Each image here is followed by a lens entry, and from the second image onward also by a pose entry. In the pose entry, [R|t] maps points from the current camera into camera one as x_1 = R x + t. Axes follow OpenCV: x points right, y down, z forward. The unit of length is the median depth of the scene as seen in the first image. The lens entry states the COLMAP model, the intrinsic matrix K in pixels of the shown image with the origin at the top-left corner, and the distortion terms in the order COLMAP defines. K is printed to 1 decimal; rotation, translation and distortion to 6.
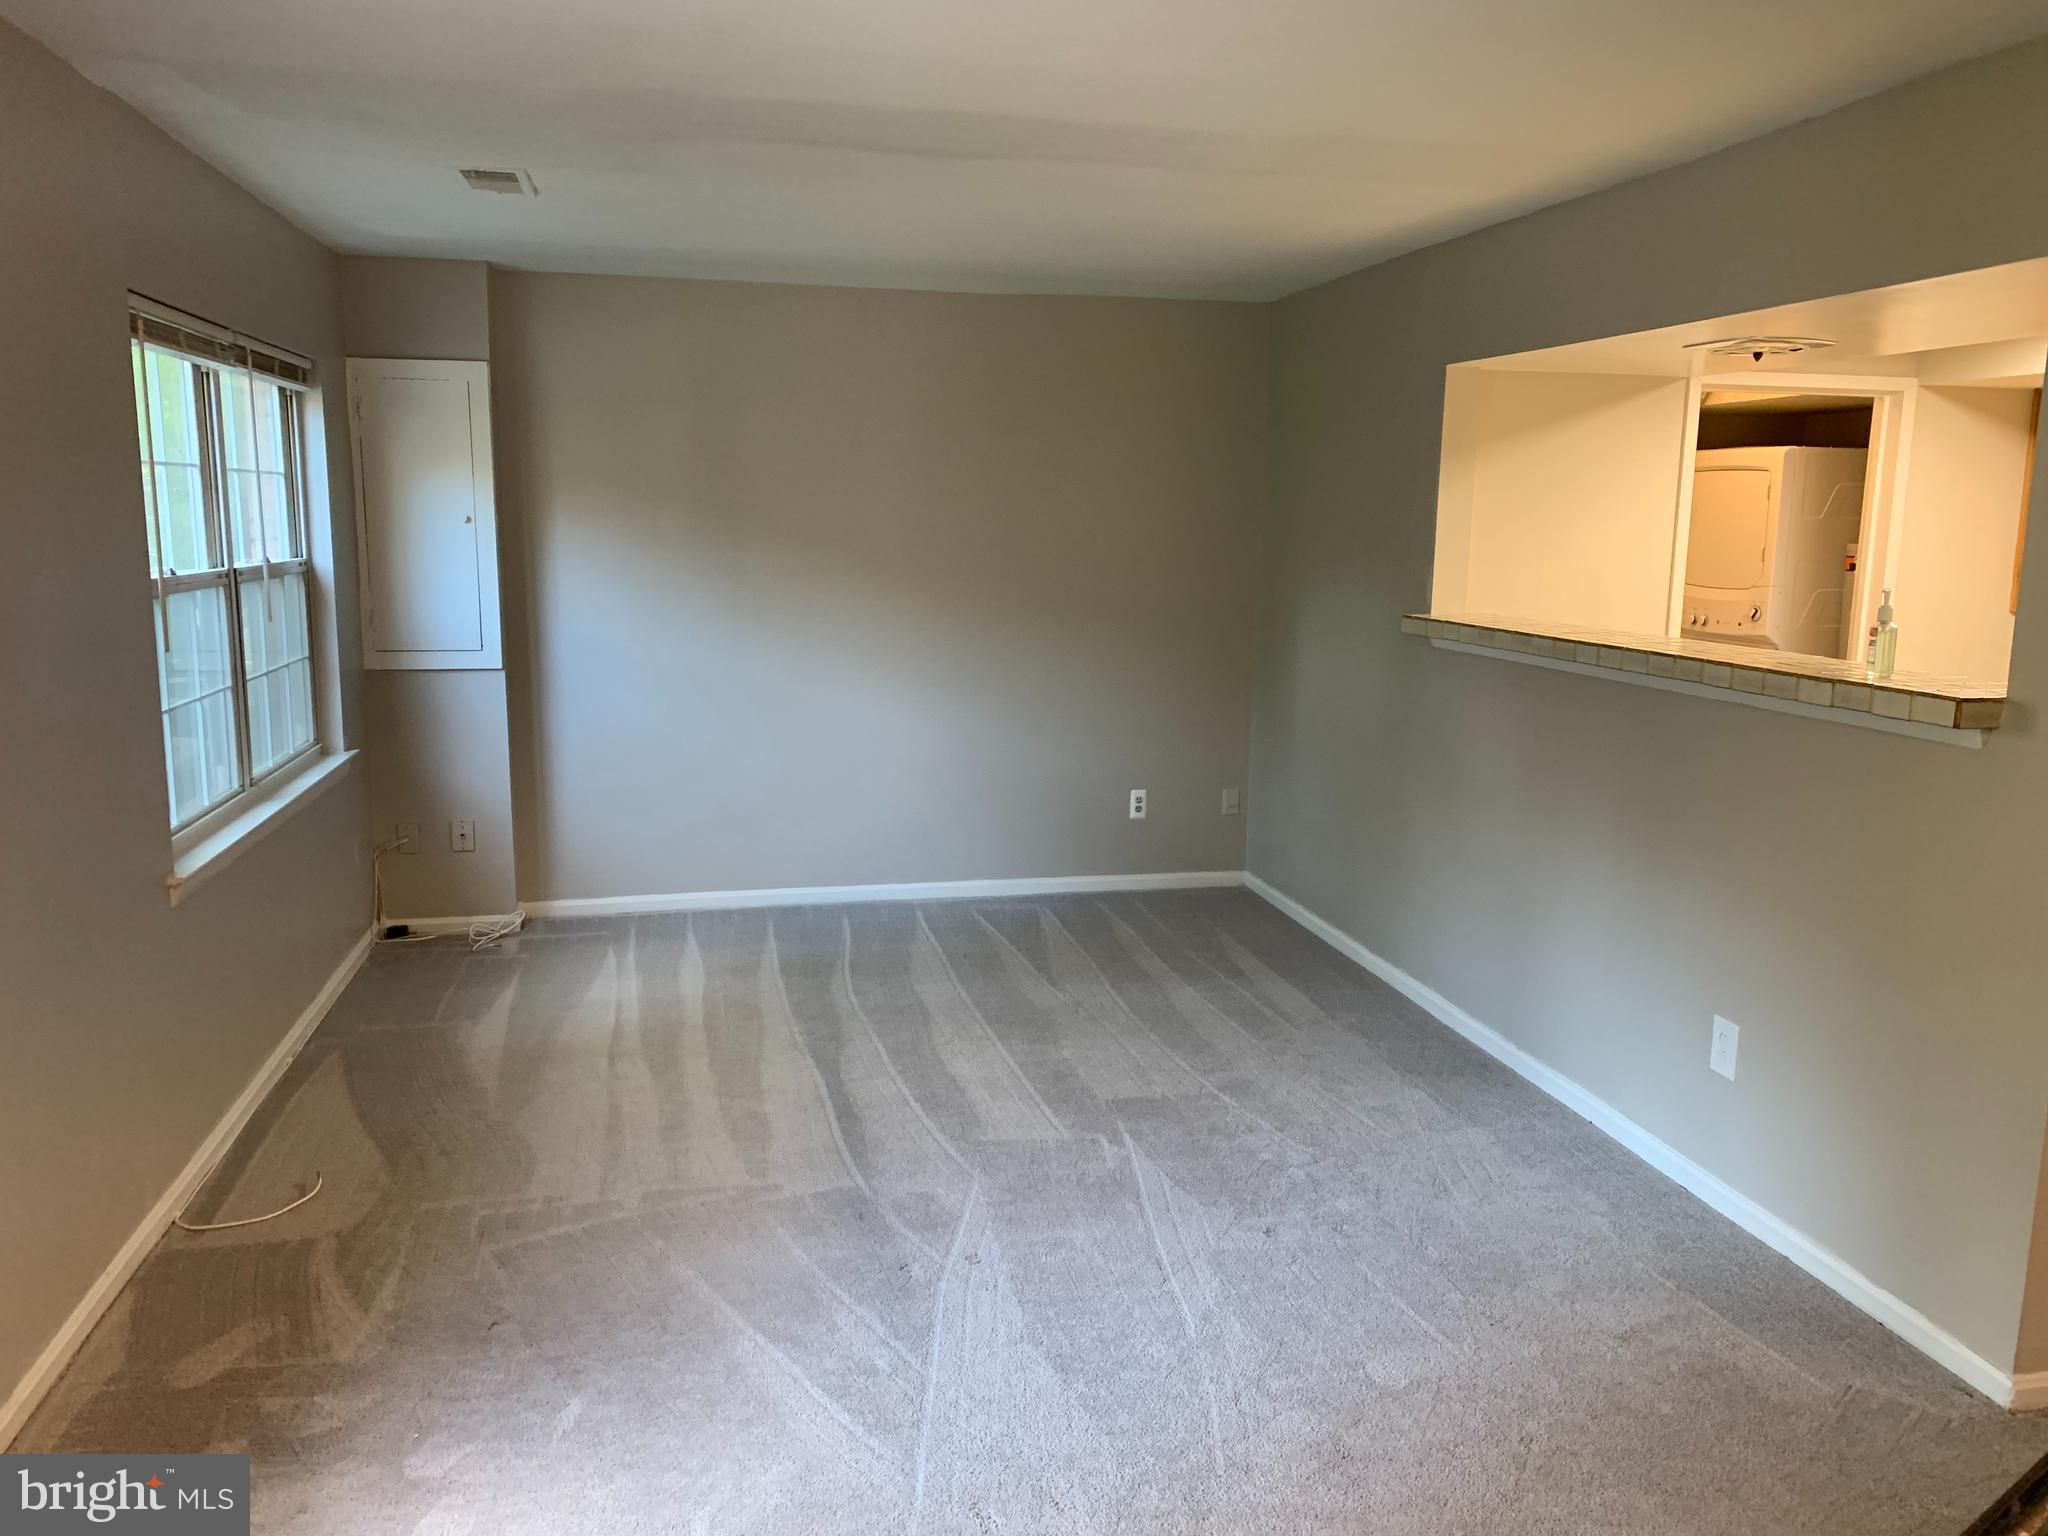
lens RADIAL K [[1568.9, 0, 1027.5], [0, 1568.9, 776.1], [0, 0, 1]] dist [0.041922, -0.035567]
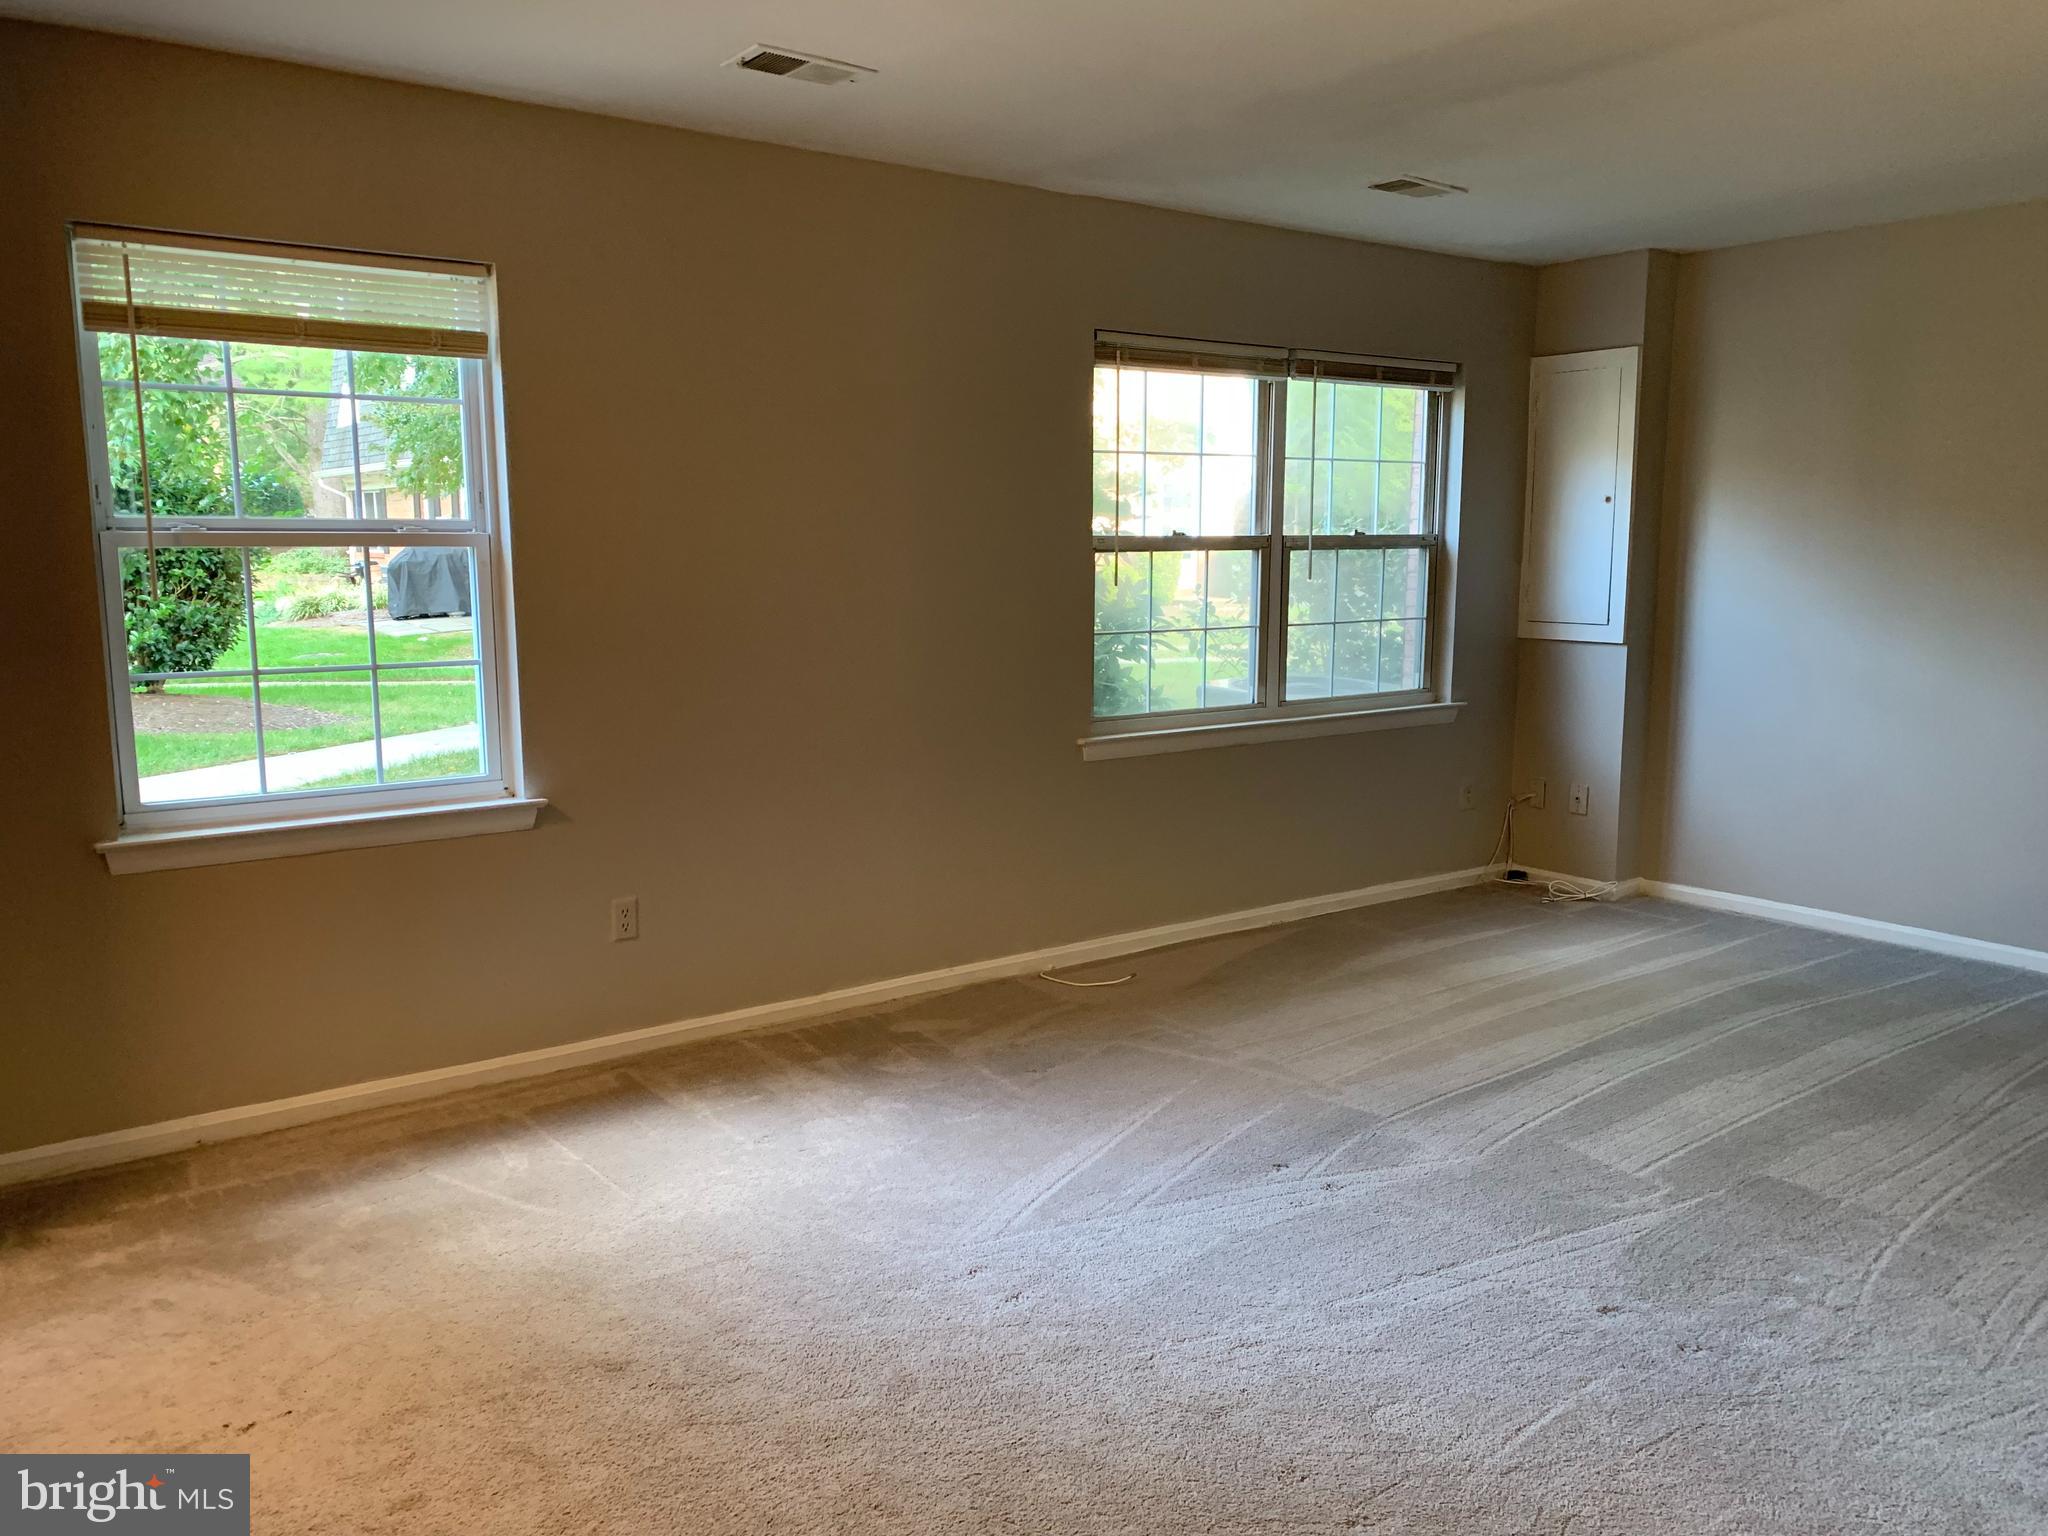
lens RADIAL K [[1591.3, 0, 1021.2], [0, 1591.3, 765.2], [0, 0, 1]] dist [0.048884, 0.000442]
pose [[0.409663, 0.124438, -0.903710, 0.598324], [-0.151516, 0.986174, 0.067109, -0.000200], [0.899566, 0.109434, 0.422853, 0.270888]]
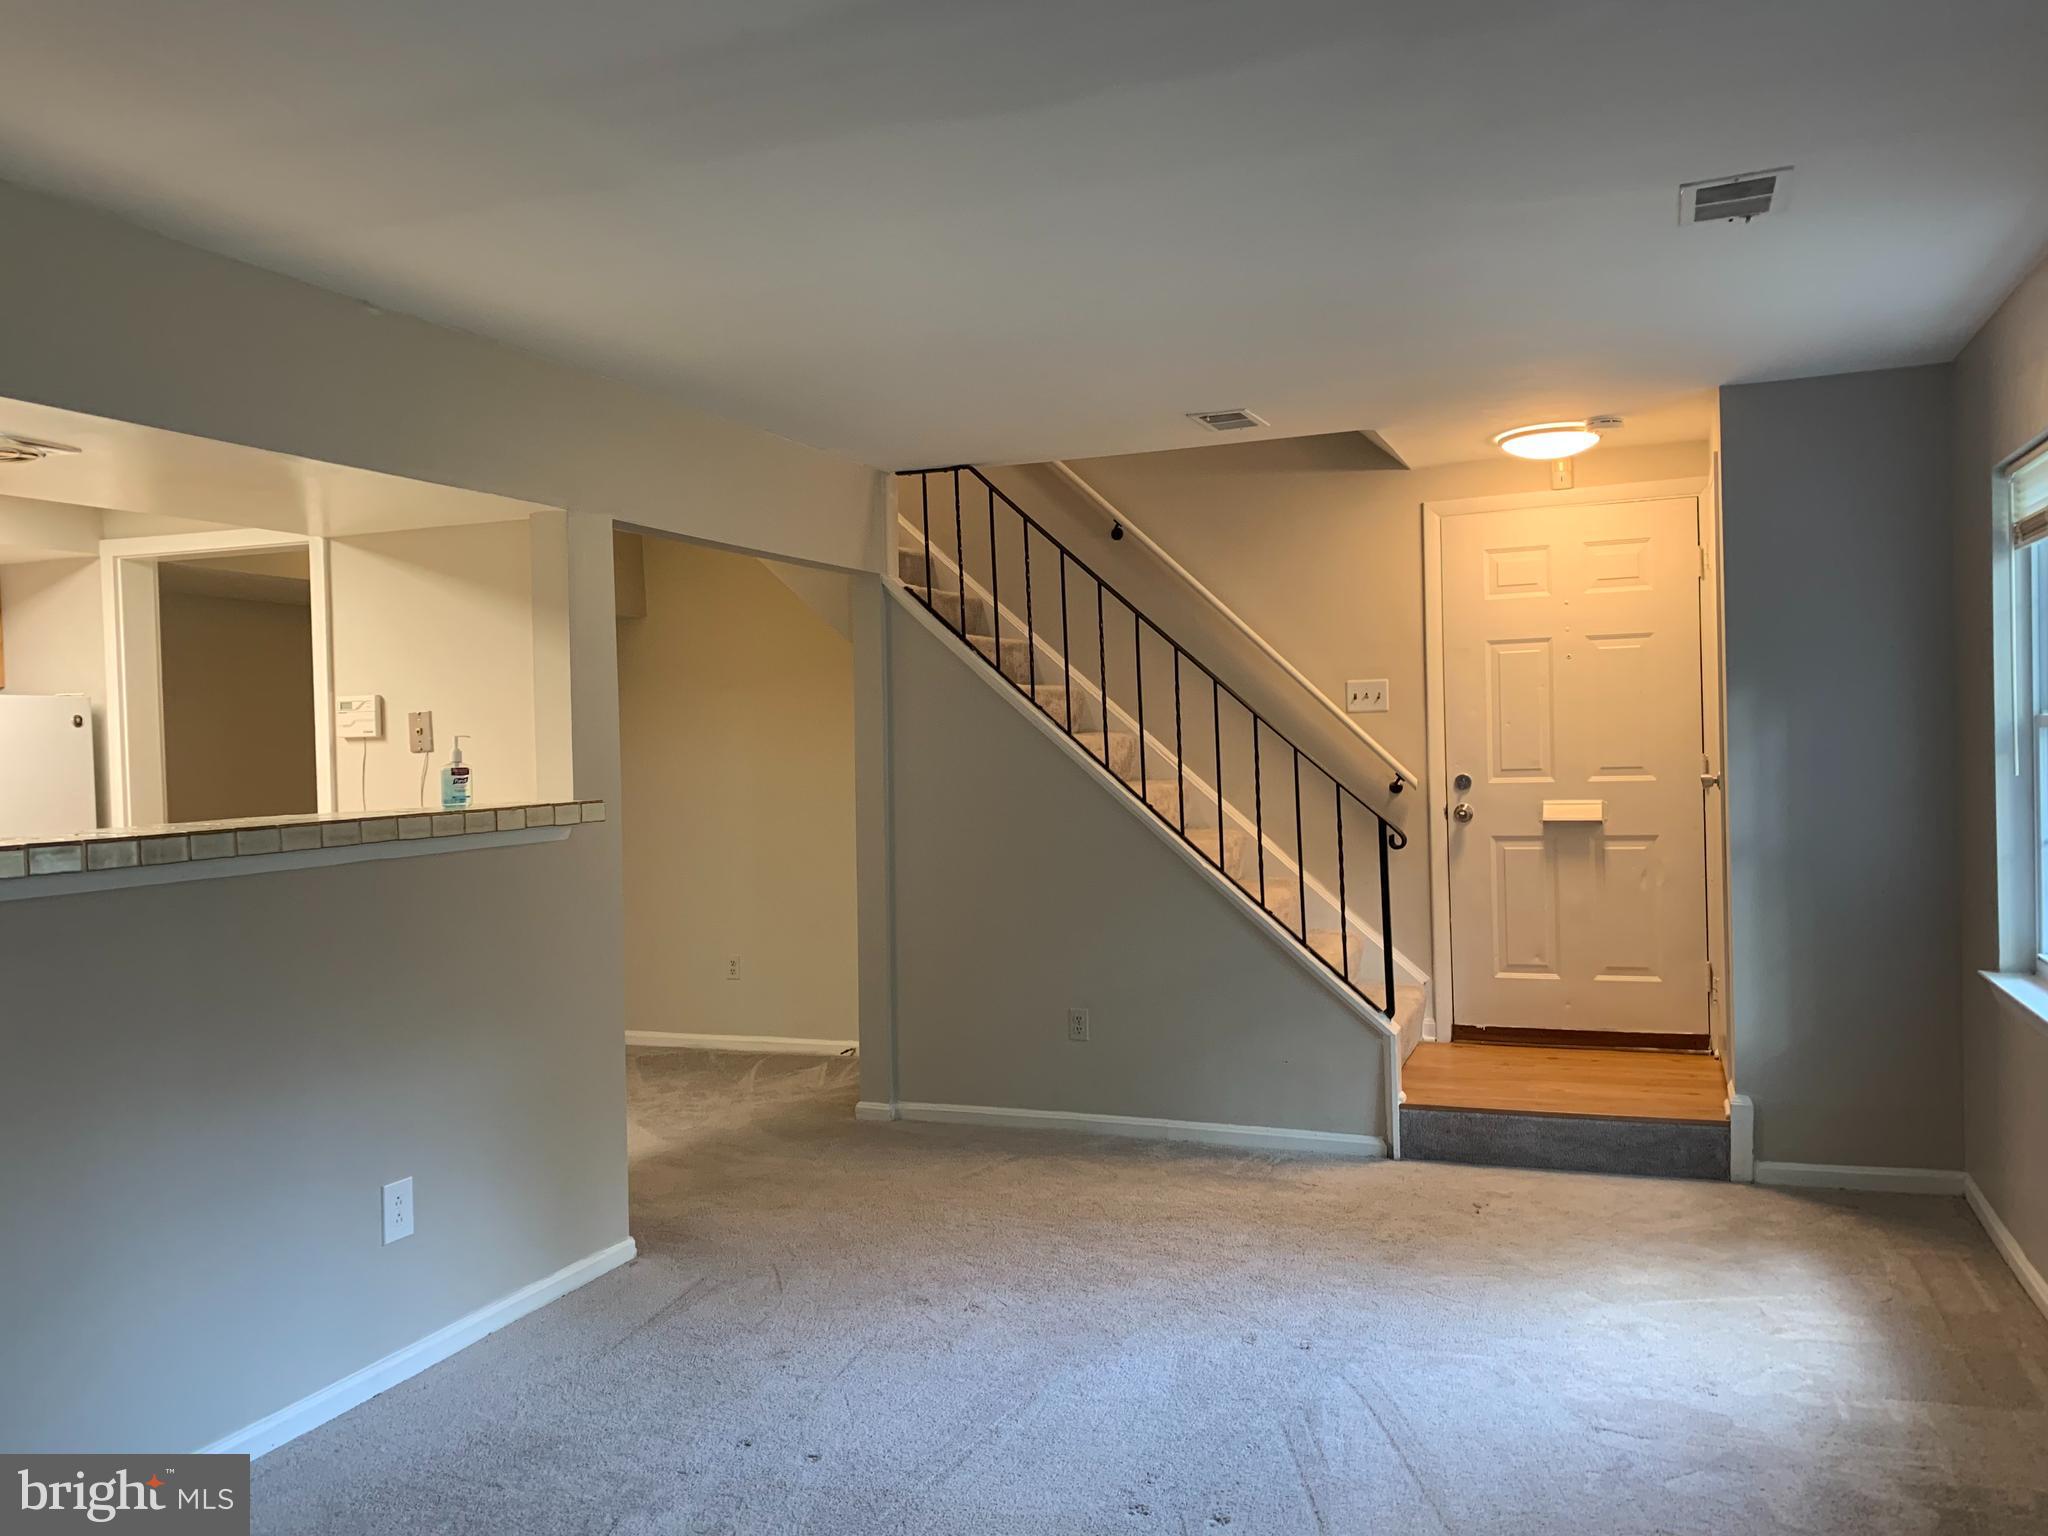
lens RADIAL K [[1552.1, 0, 1064.5], [0, 1552.1, 766.0], [0, 0, 1]] dist [0.007273, -0.002495]
pose [[-0.843254, -0.005643, 0.537485, -0.347239], [0.099888, 0.980882, 0.167011, -0.178952], [-0.528152, 0.194522, -0.826569, 1.259644]]
